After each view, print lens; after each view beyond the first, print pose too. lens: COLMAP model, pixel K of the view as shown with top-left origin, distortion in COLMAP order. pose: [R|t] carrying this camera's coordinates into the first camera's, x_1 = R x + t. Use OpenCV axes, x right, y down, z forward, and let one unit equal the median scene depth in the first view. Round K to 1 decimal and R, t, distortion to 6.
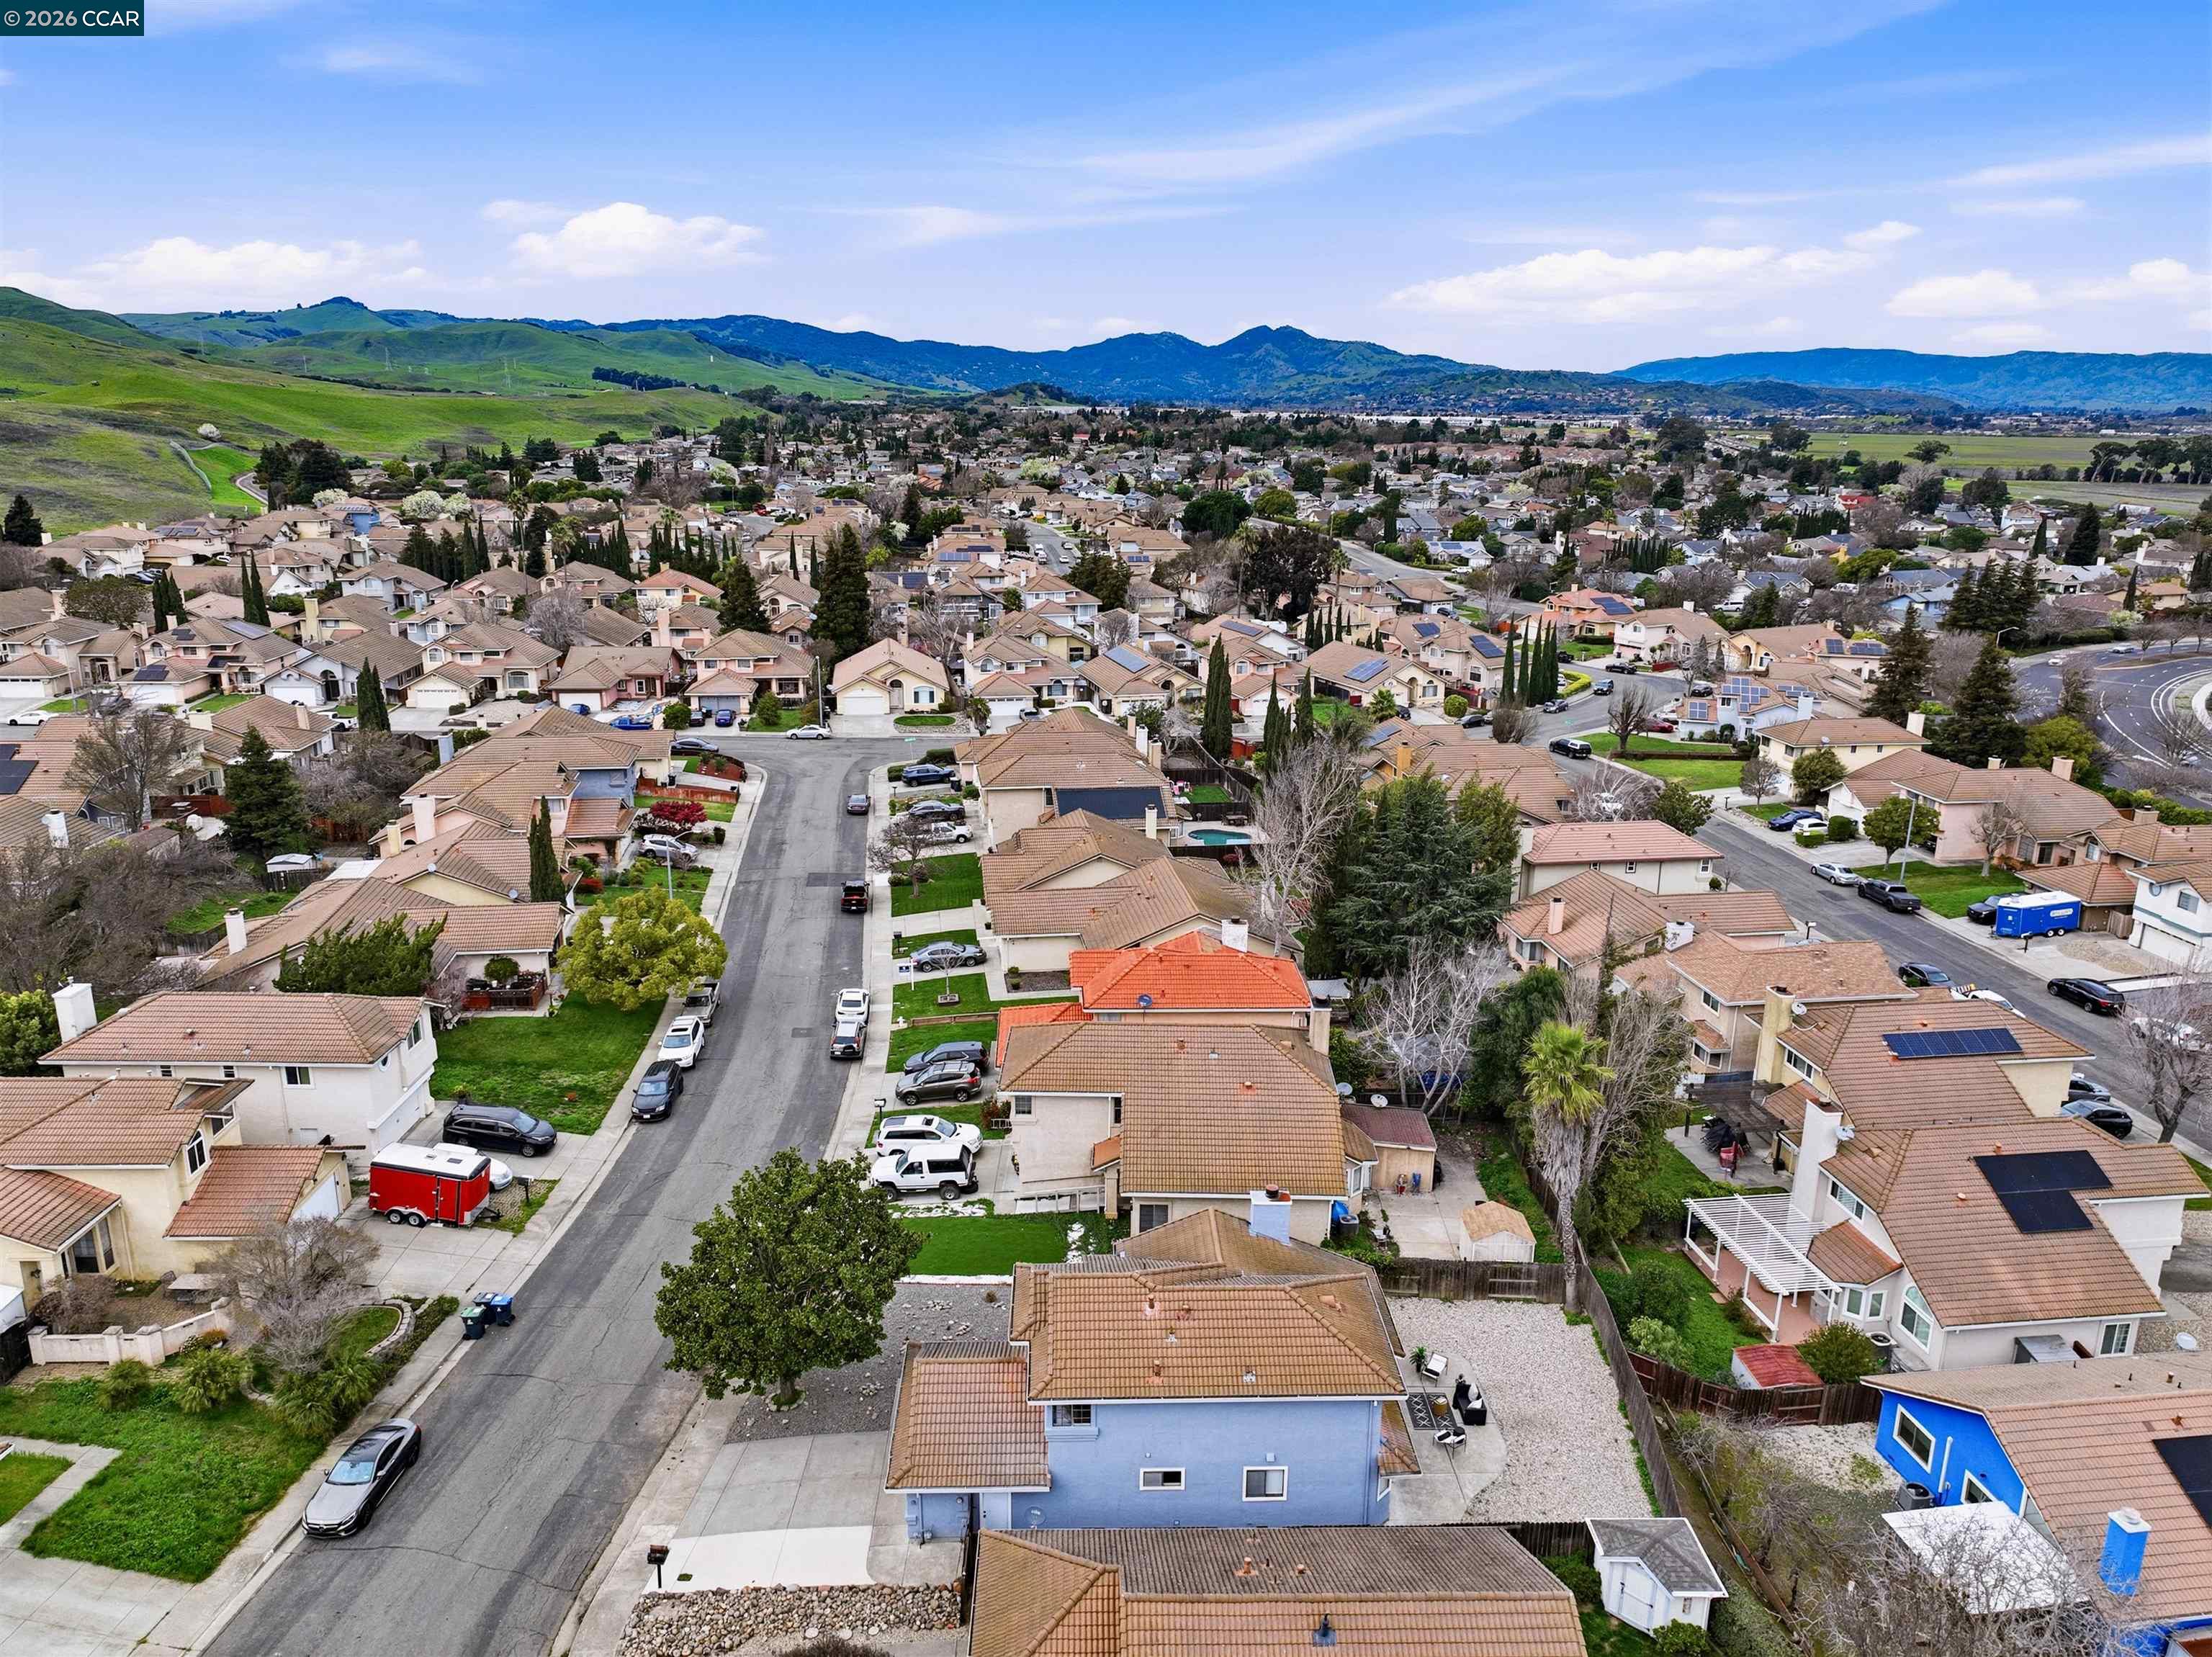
lens RADIAL K [[1548.4, 0, 1108.2], [0, 1548.4, 843.2], [0, 0, 1]] dist [0.010512, 0.001964]
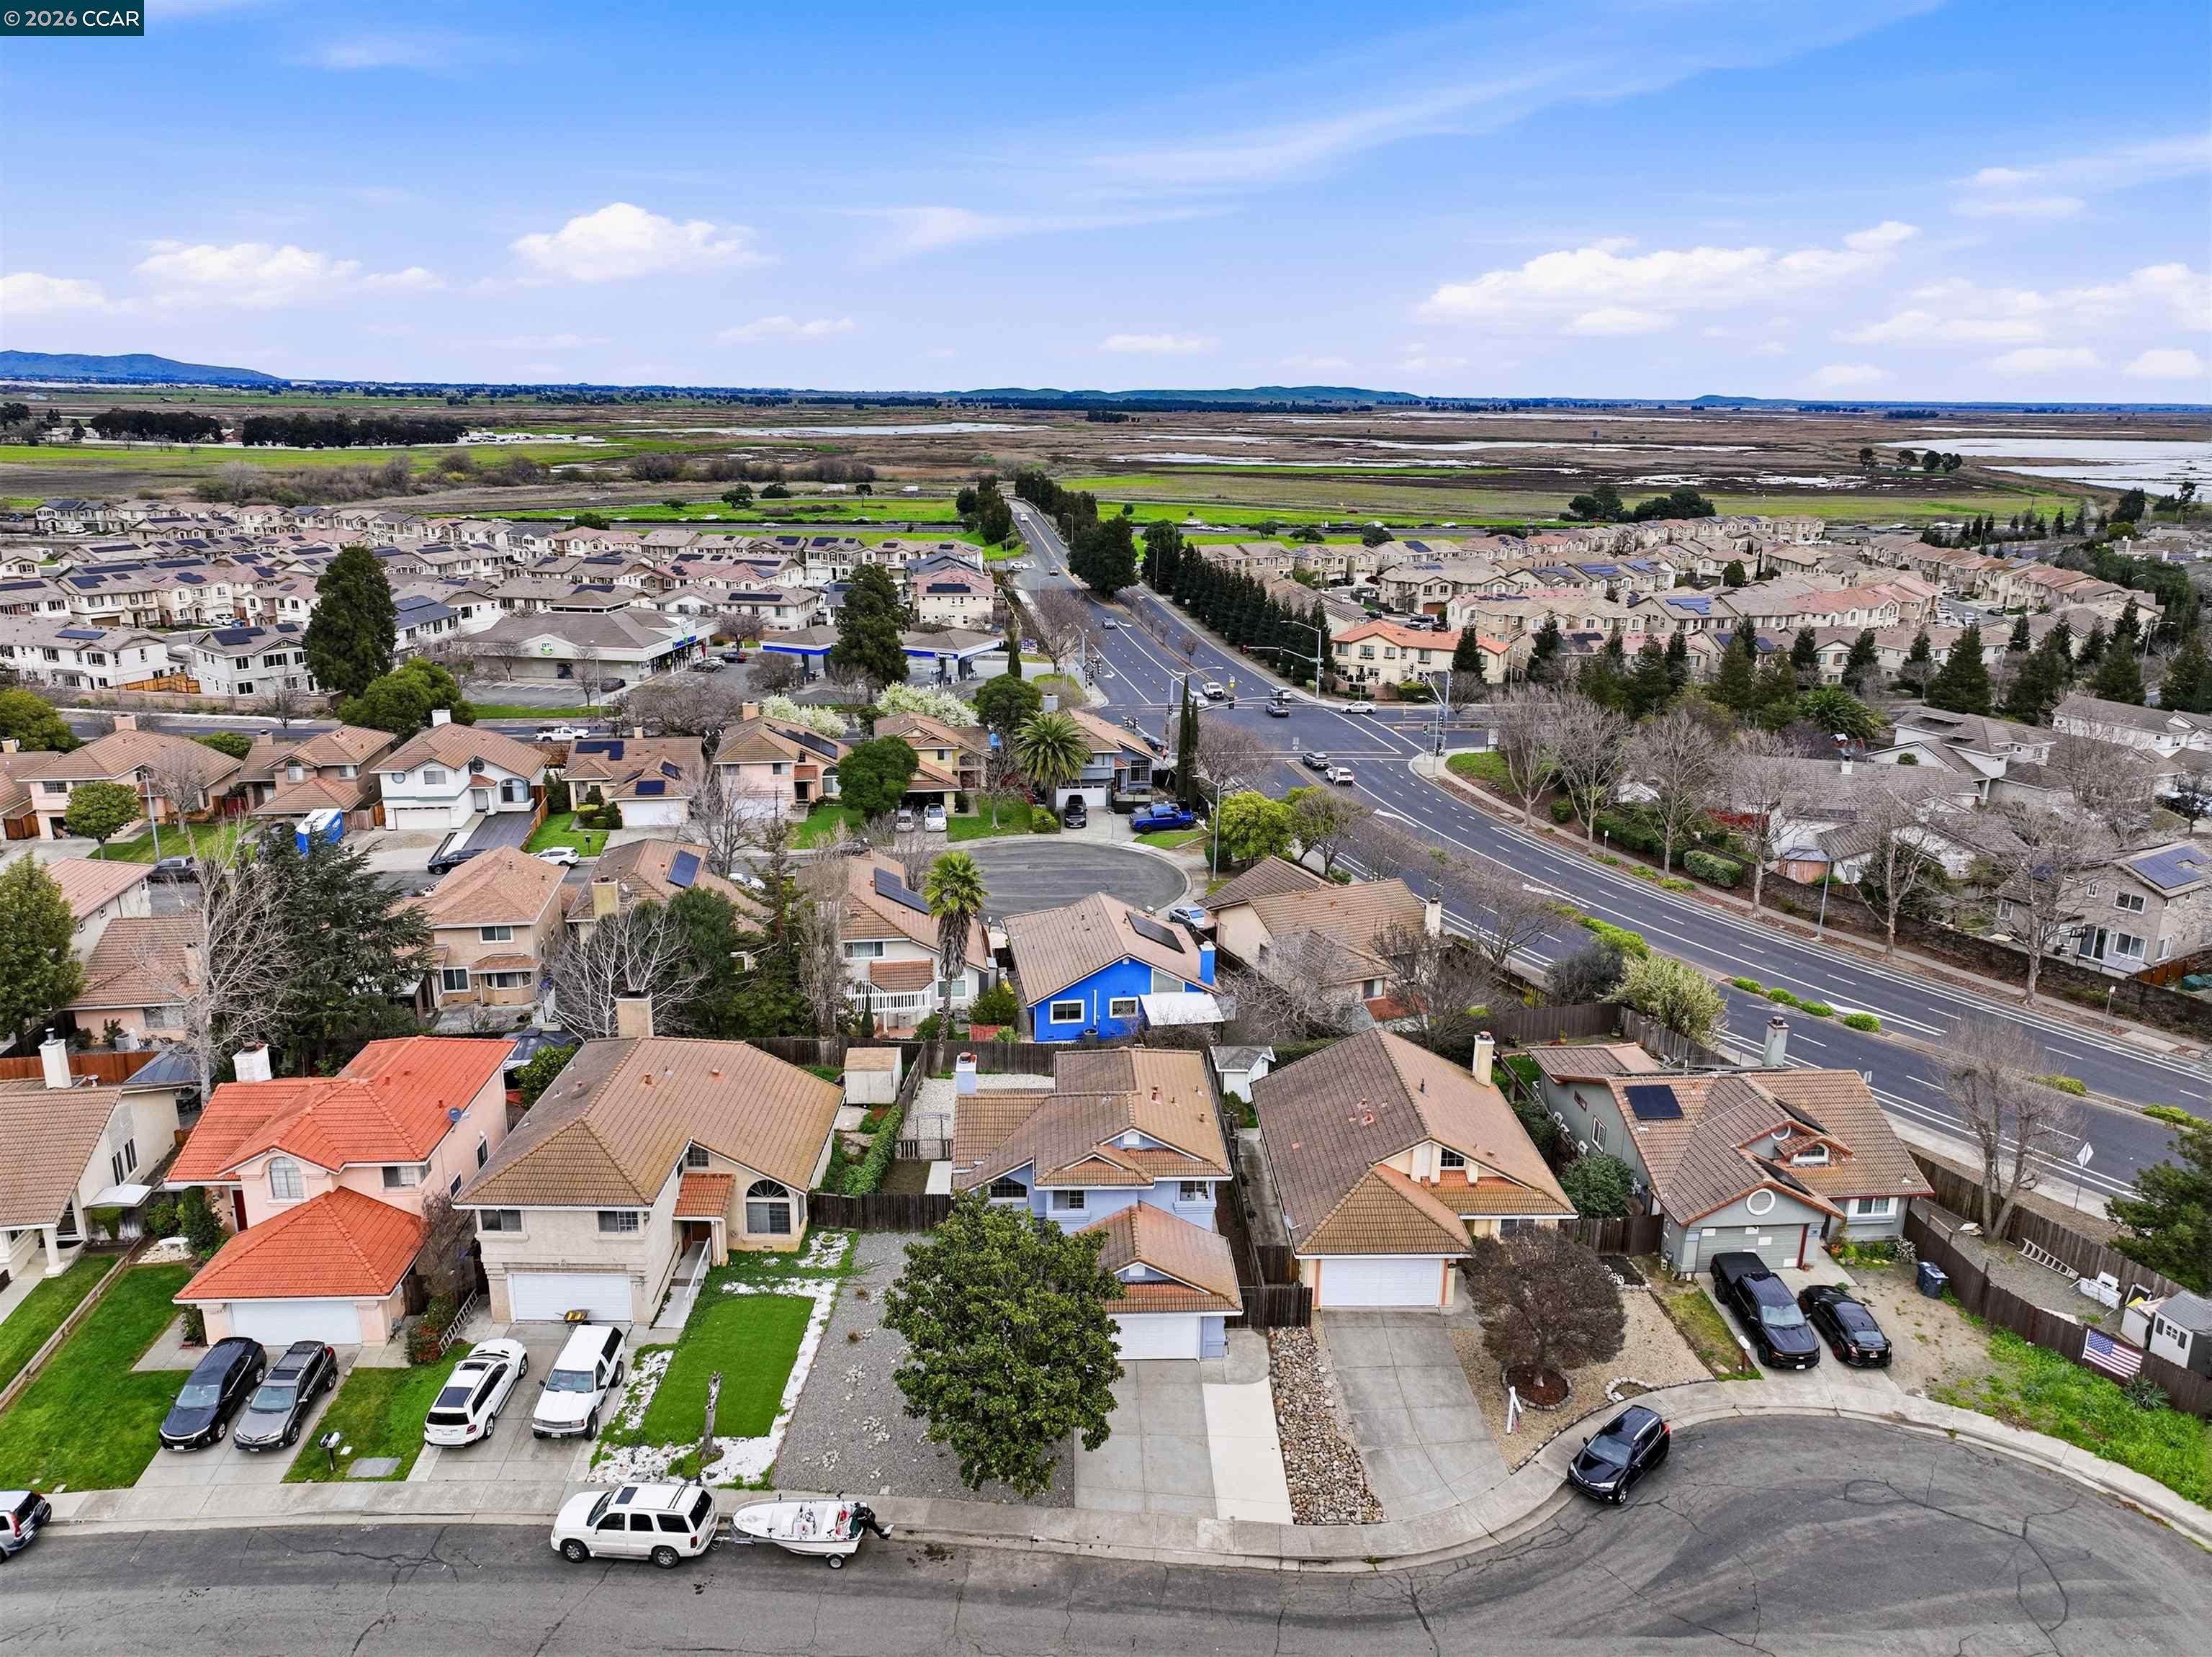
lens RADIAL K [[1548.4, 0, 1104.8], [0, 1548.4, 815.6], [0, 0, 1]] dist [0.010512, 0.001964]
pose [[-0.008741, -0.277461, 0.960697, -0.841221], [0.266706, 0.925285, 0.269660, -0.204178], [-0.963738, 0.258581, 0.065913, 0.656716]]
